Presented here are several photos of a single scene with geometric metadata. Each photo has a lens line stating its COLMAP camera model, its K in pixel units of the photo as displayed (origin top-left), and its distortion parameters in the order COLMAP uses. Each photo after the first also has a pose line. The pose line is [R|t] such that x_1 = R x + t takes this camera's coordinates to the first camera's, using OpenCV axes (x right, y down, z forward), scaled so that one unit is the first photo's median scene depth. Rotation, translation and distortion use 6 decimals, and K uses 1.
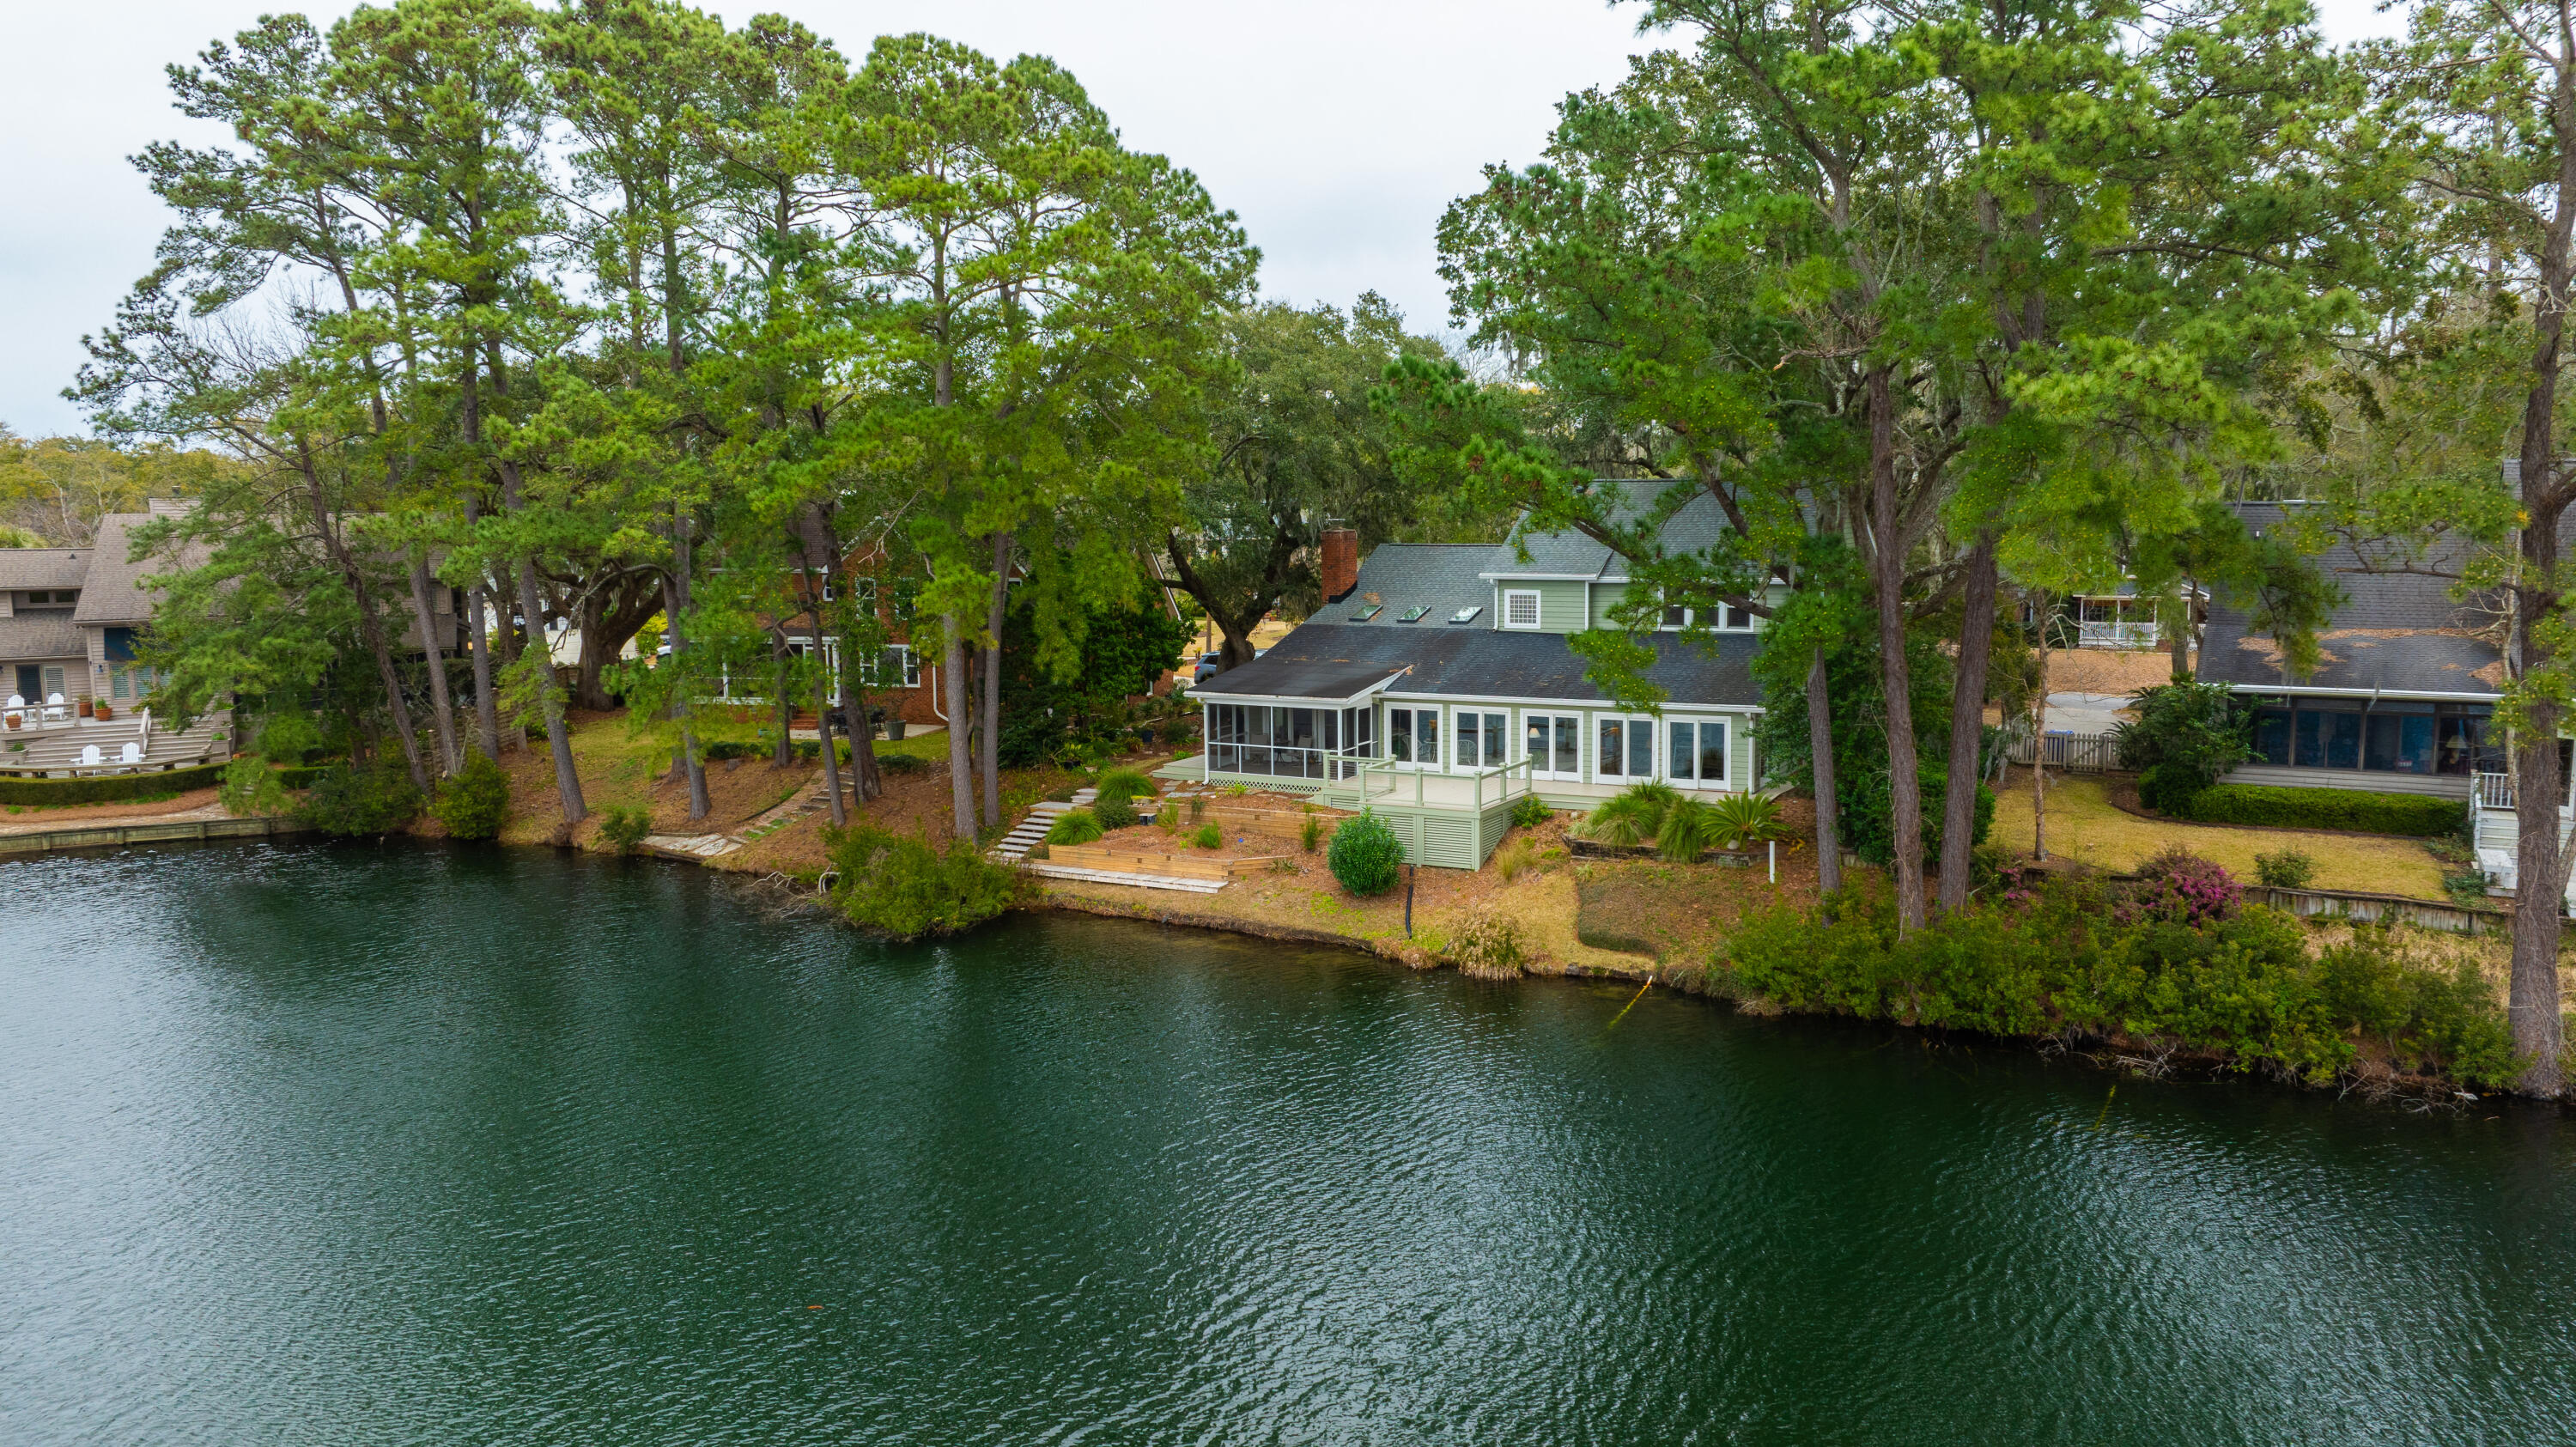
lens RADIAL K [[1808.0, 0, 1274.9], [0, 1808.0, 734.8], [0, 0, 1]] dist [-0.032336, 0.026938]
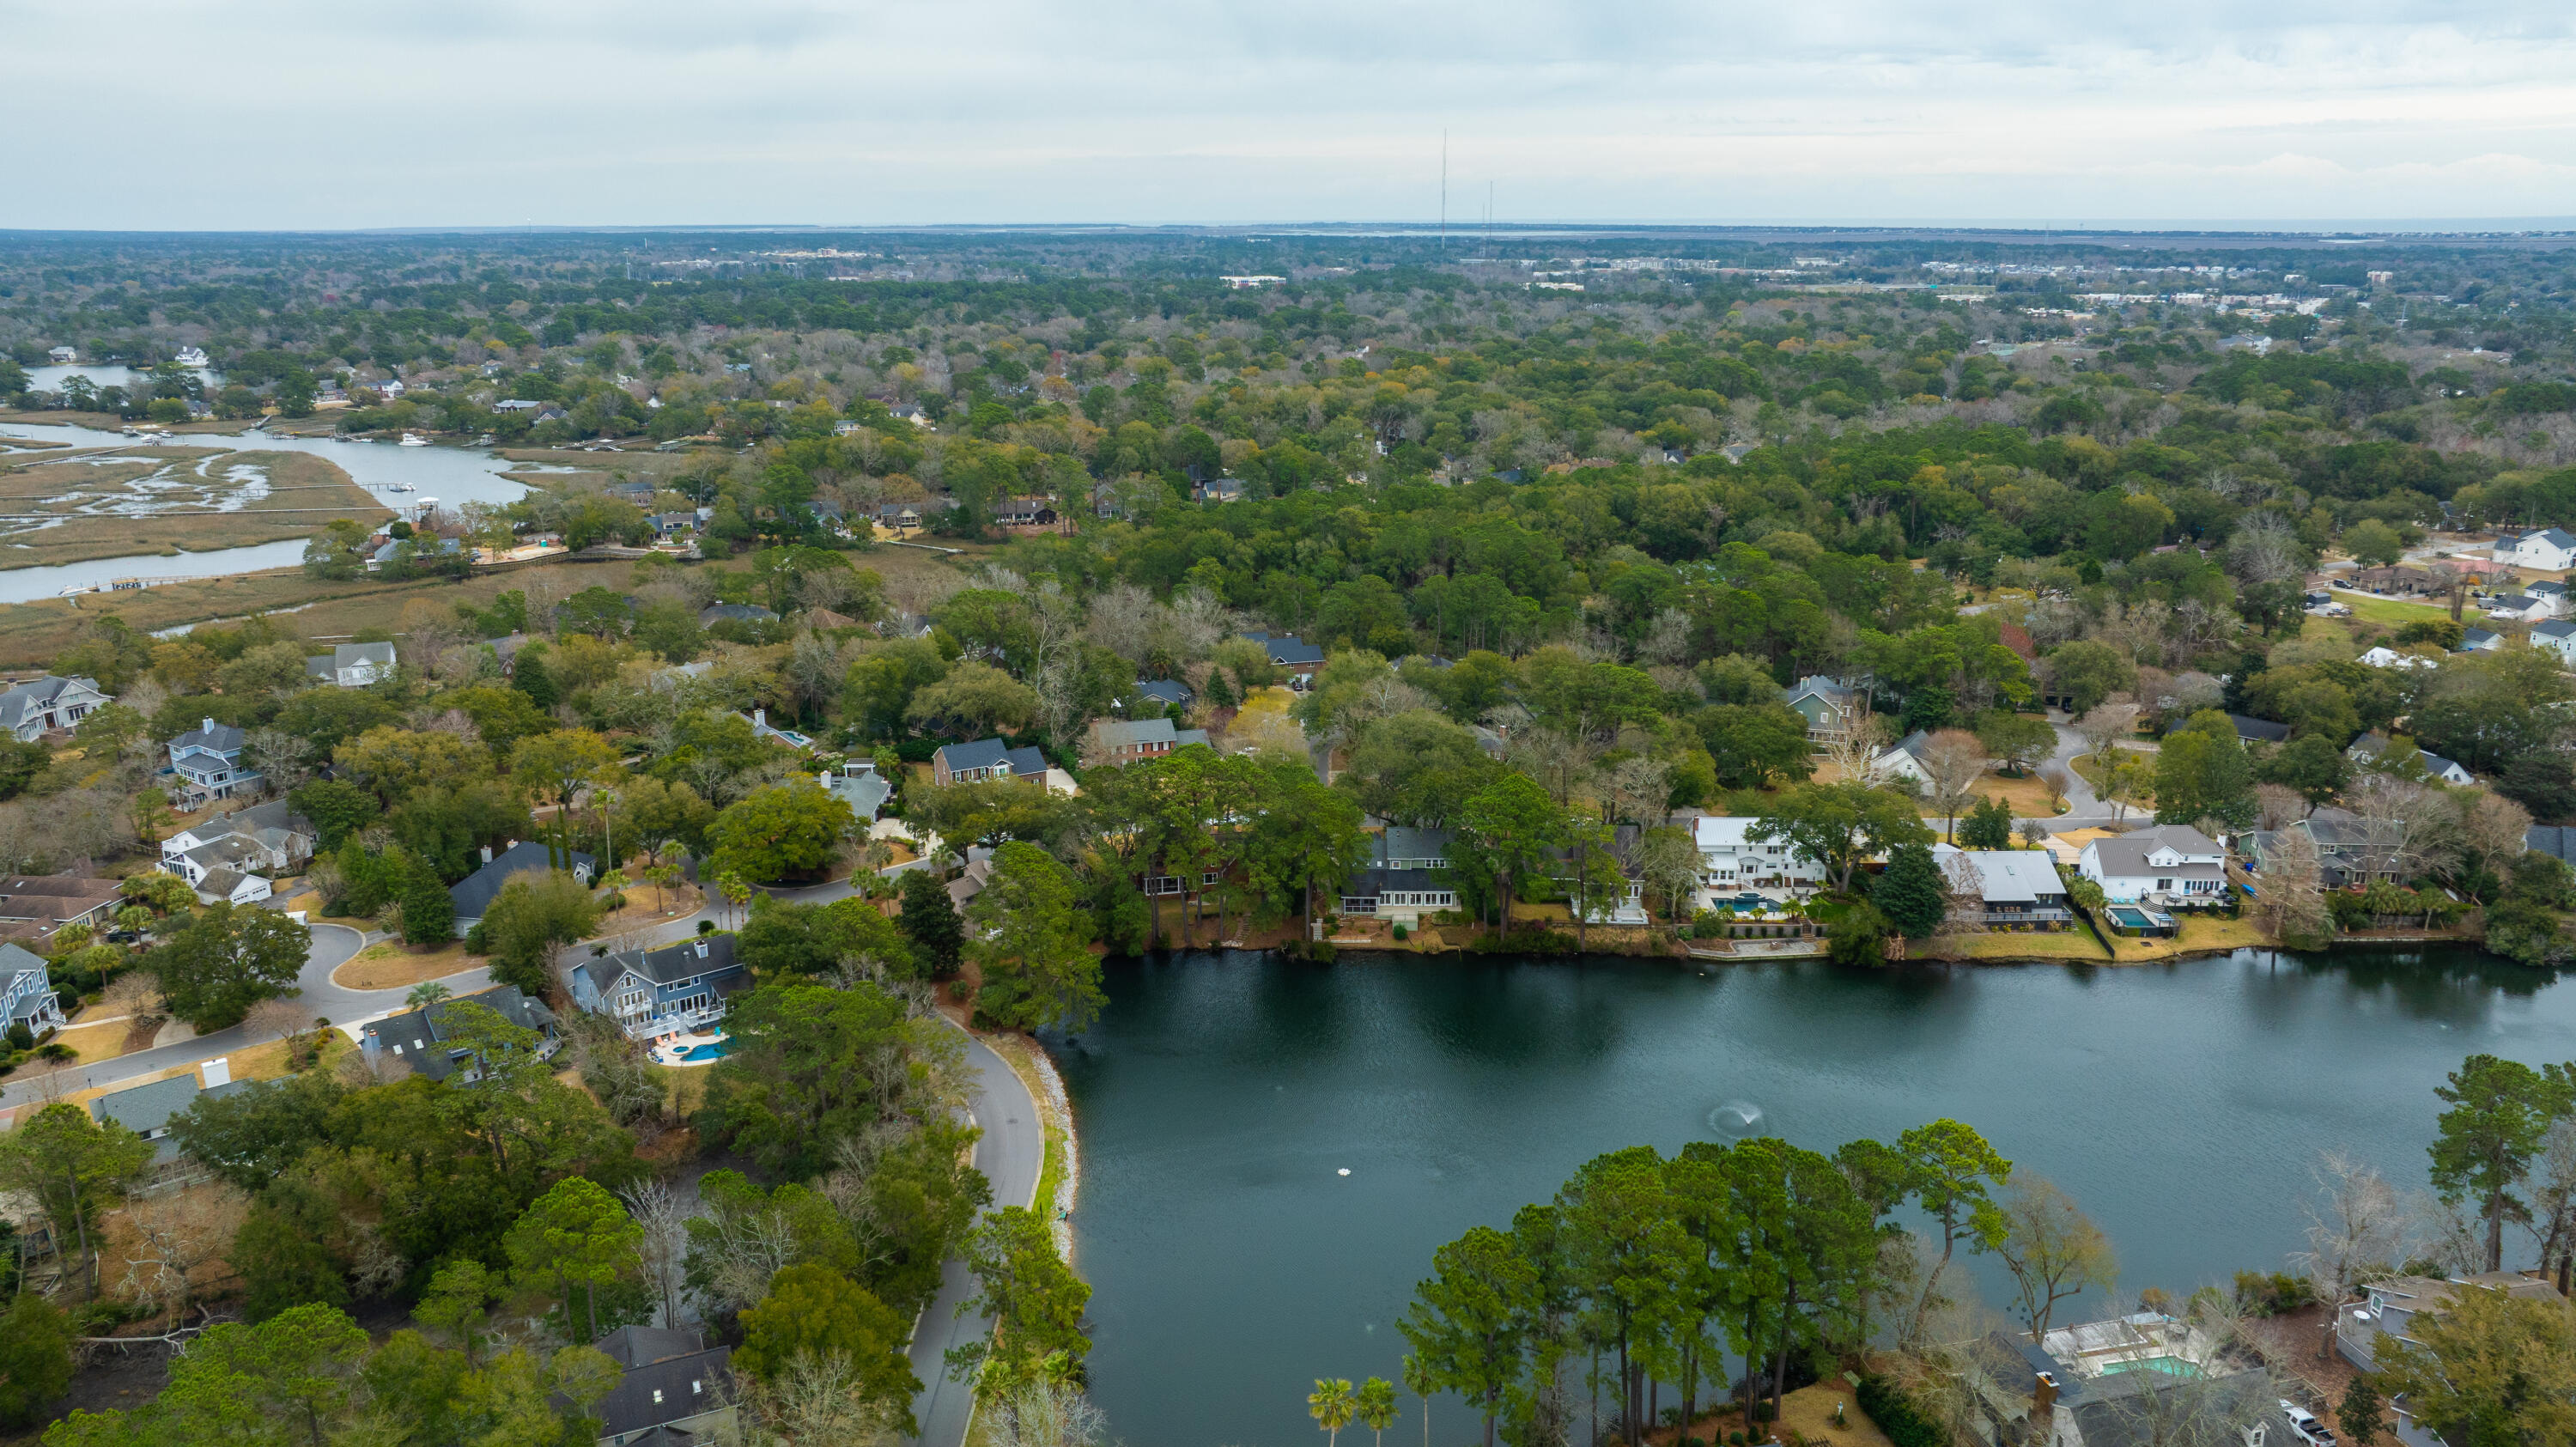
lens RADIAL K [[1808.0, 0, 1285.2], [0, 1808.0, 718.5], [0, 0, 1]] dist [-0.032336, 0.026938]
pose [[0.883224, -0.118717, 0.453676, -2.420968], [0.054788, 0.986924, 0.151592, -1.290615], [-0.465740, -0.109033, 0.878179, -3.230270]]
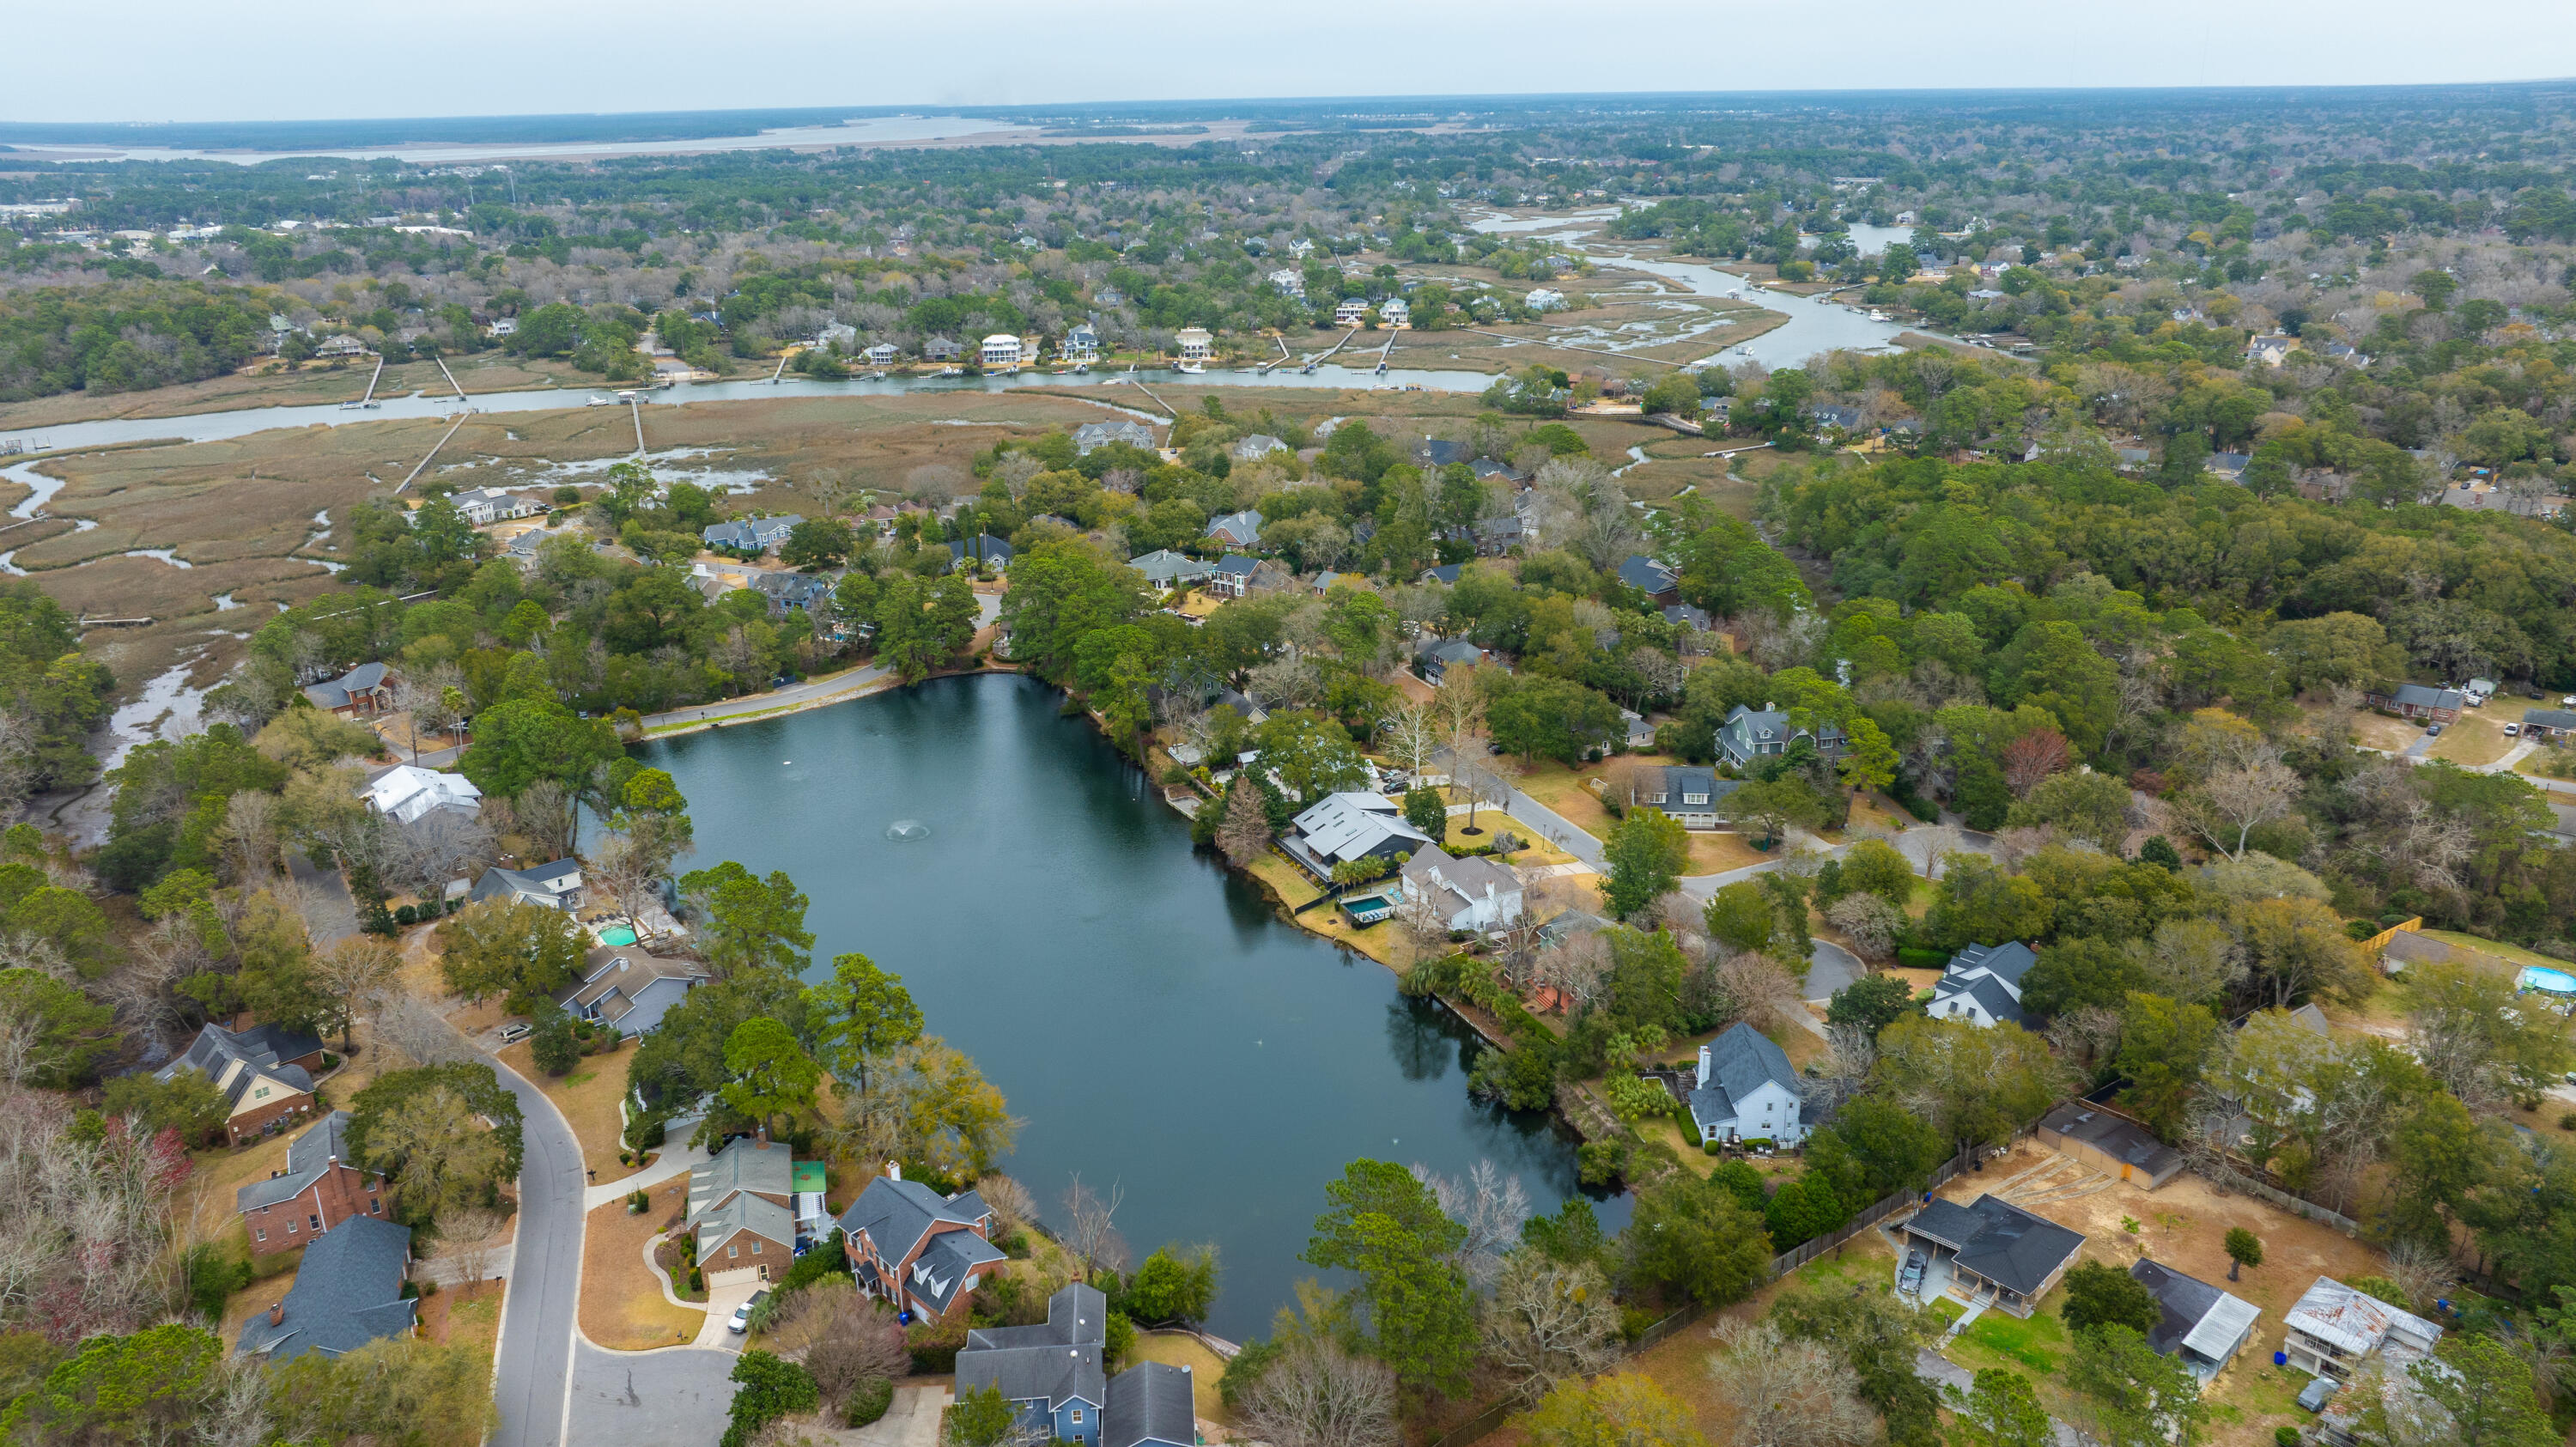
lens RADIAL K [[1808.0, 0, 1282.8], [0, 1808.0, 723.5], [0, 0, 1]] dist [-0.032336, 0.026938]
pose [[0.809900, 0.193846, -0.553612, 4.567688], [-0.069850, 0.968972, 0.237097, -1.649082], [0.582395, -0.153355, 0.798310, -4.377607]]
